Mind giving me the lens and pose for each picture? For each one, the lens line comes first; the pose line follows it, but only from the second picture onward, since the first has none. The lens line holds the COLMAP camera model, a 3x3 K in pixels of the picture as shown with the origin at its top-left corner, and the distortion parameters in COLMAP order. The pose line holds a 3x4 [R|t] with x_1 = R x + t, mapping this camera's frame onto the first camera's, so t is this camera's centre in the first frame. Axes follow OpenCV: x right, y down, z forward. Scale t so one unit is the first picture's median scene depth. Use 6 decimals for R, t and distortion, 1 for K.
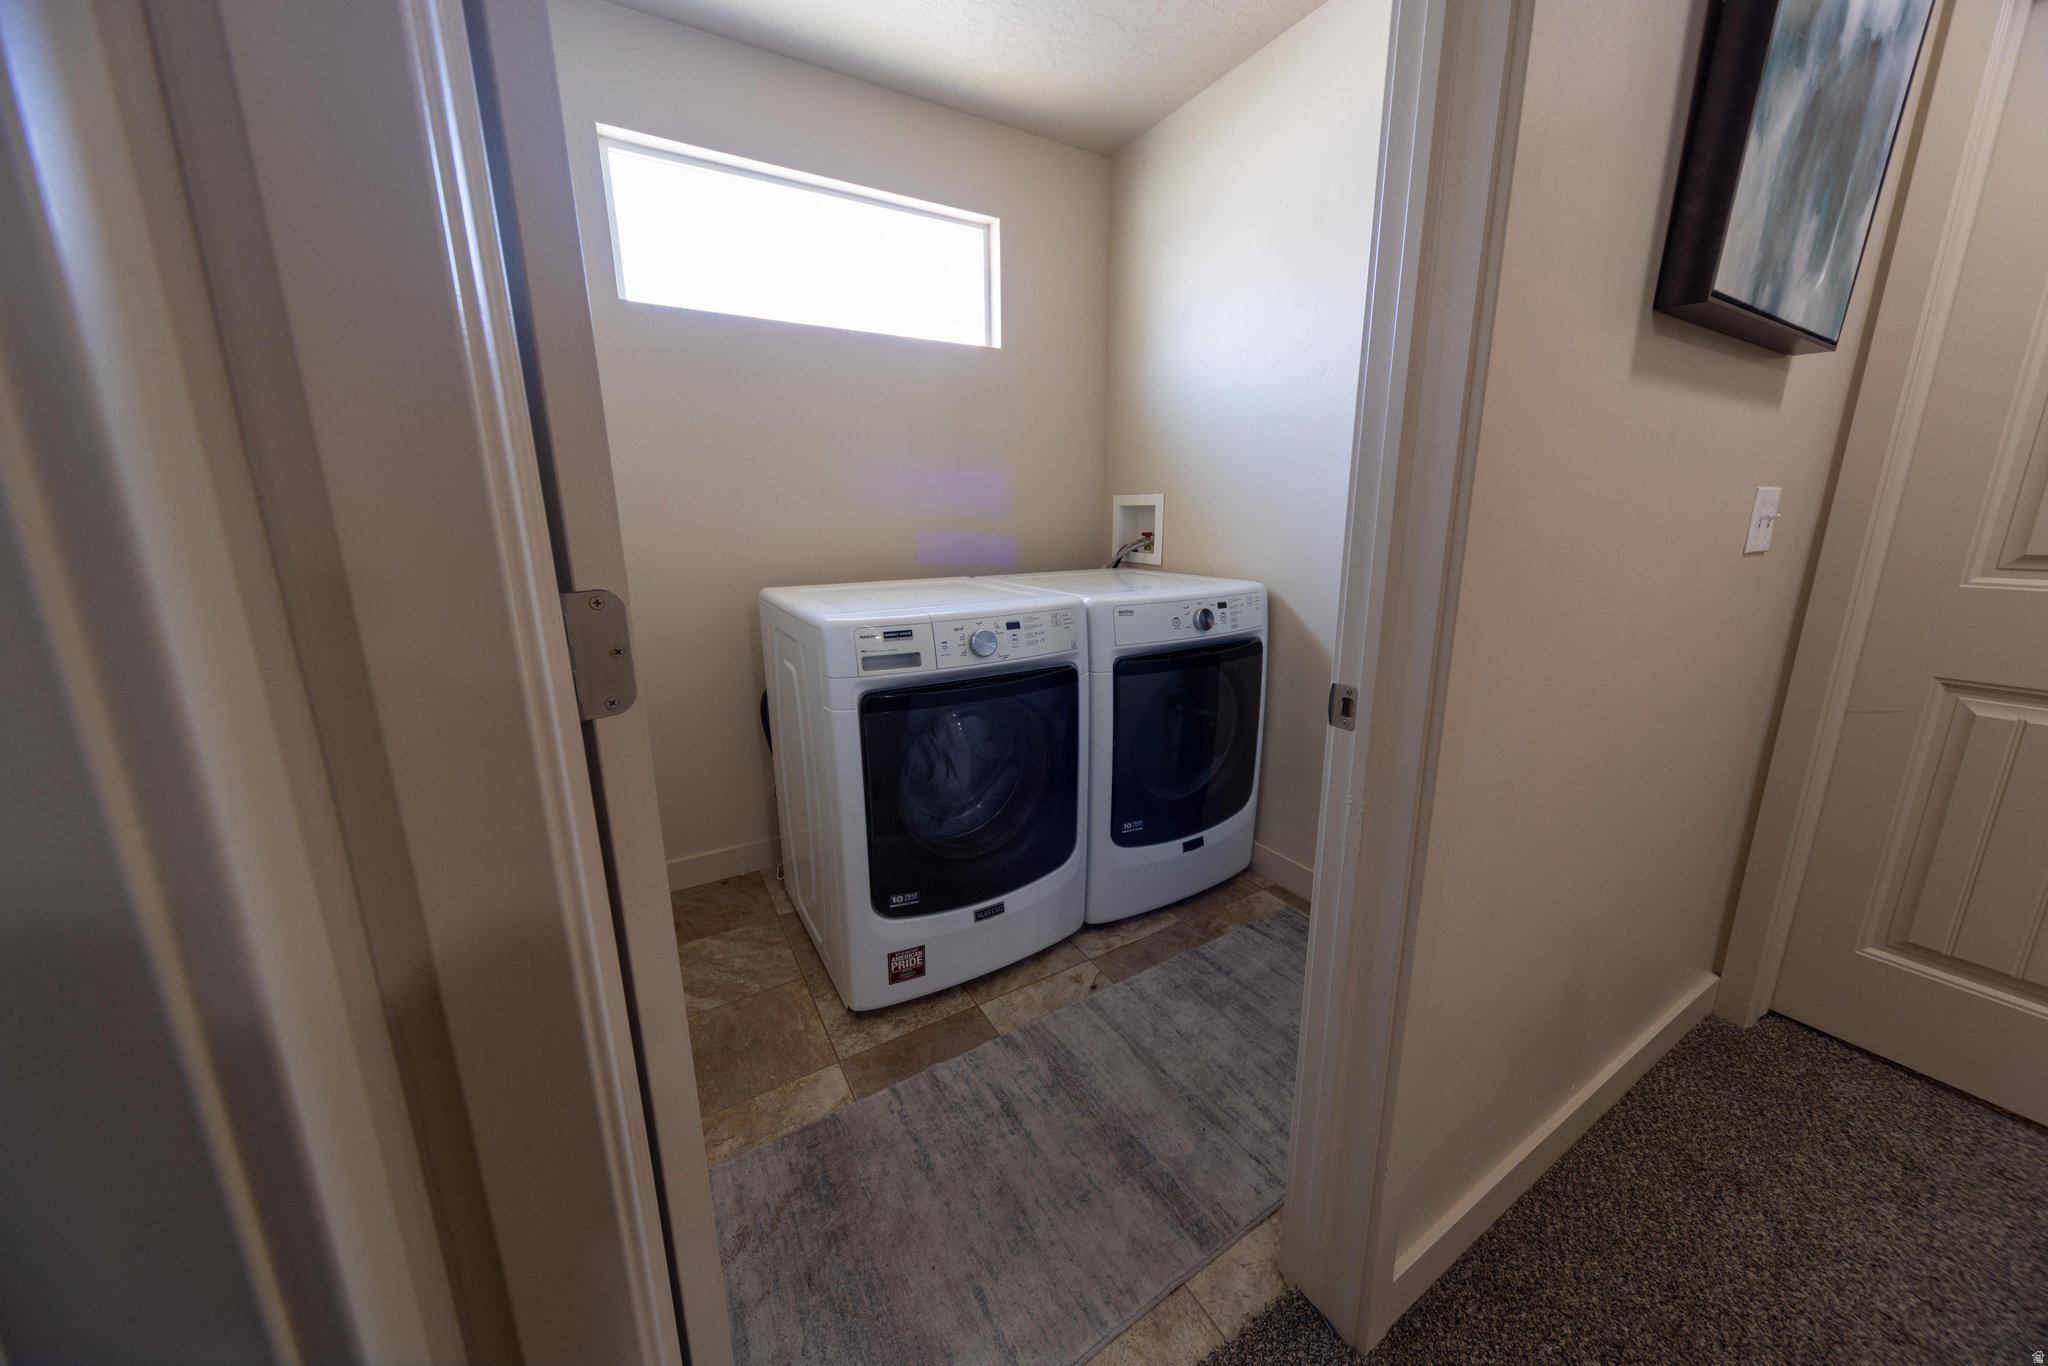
lens RADIAL K [[692.9, 0, 1033.6], [0, 692.9, 673.1], [0, 0, 1]] dist [0.002337, 0.000322]
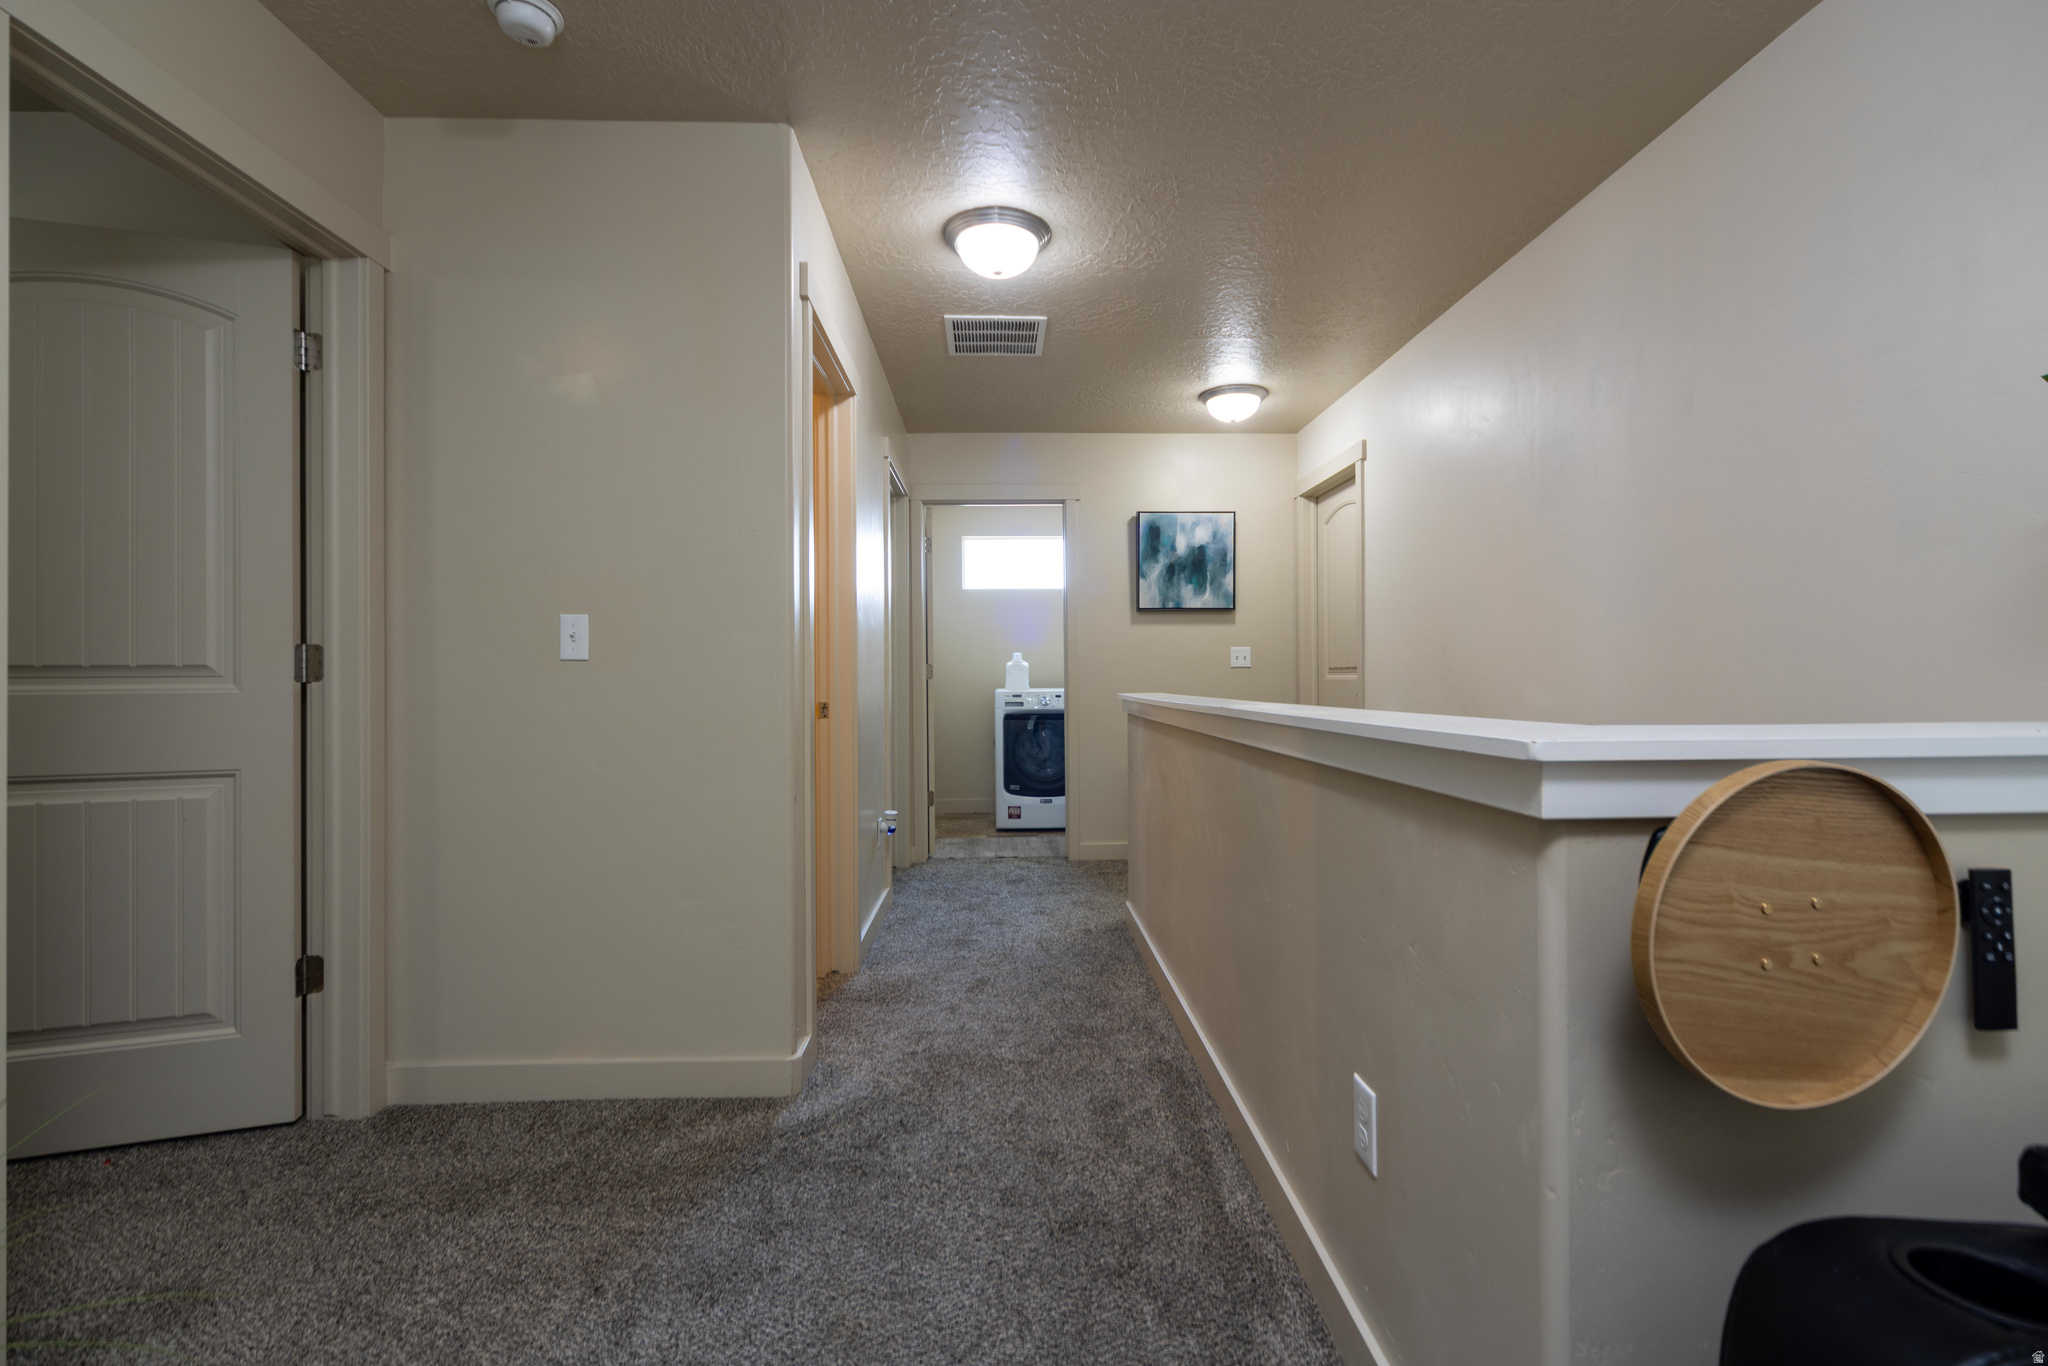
lens RADIAL K [[880.4, 0, 1037.0], [0, 880.4, 673.4], [0, 0, 1]] dist [0.000350, -0.000119]
pose [[0.874800, -0.002849, -0.484476, 1.679847], [-0.107513, 0.973908, -0.199859, 0.585545], [0.472405, 0.226924, 0.851668, -2.205486]]
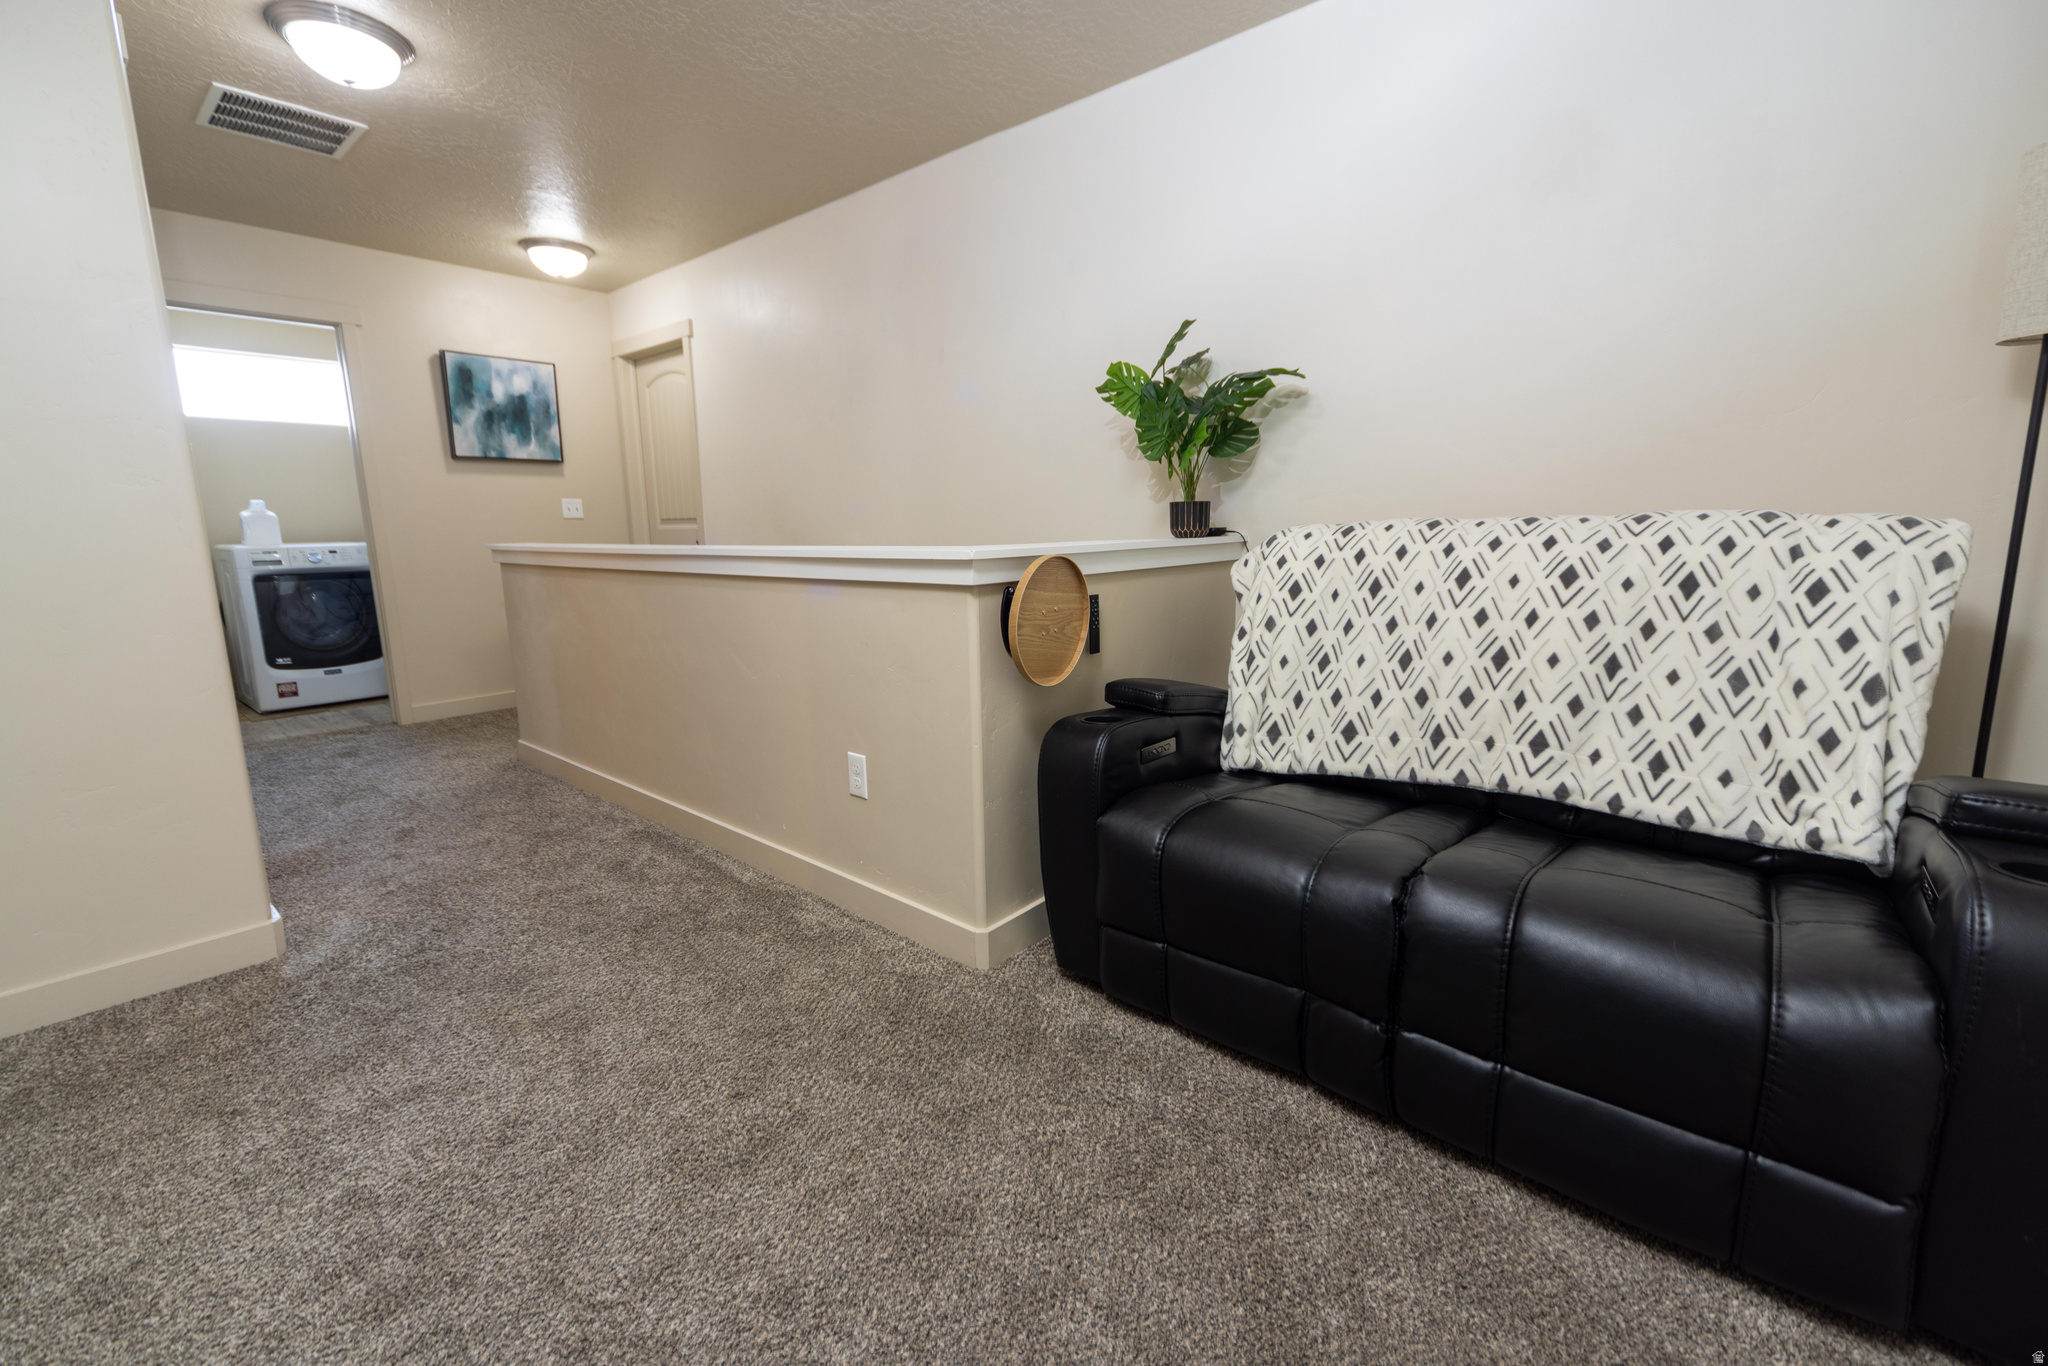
lens RADIAL K [[859.5, 0, 1027.8], [0, 859.5, 671.8], [0, 0, 1]] dist [0.001221, 0.000733]
pose [[0.947794, -0.062277, 0.312742, 1.372981], [0.080165, 0.995781, -0.044656, 0.713864], [-0.308641, 0.067396, 0.948788, -2.746799]]
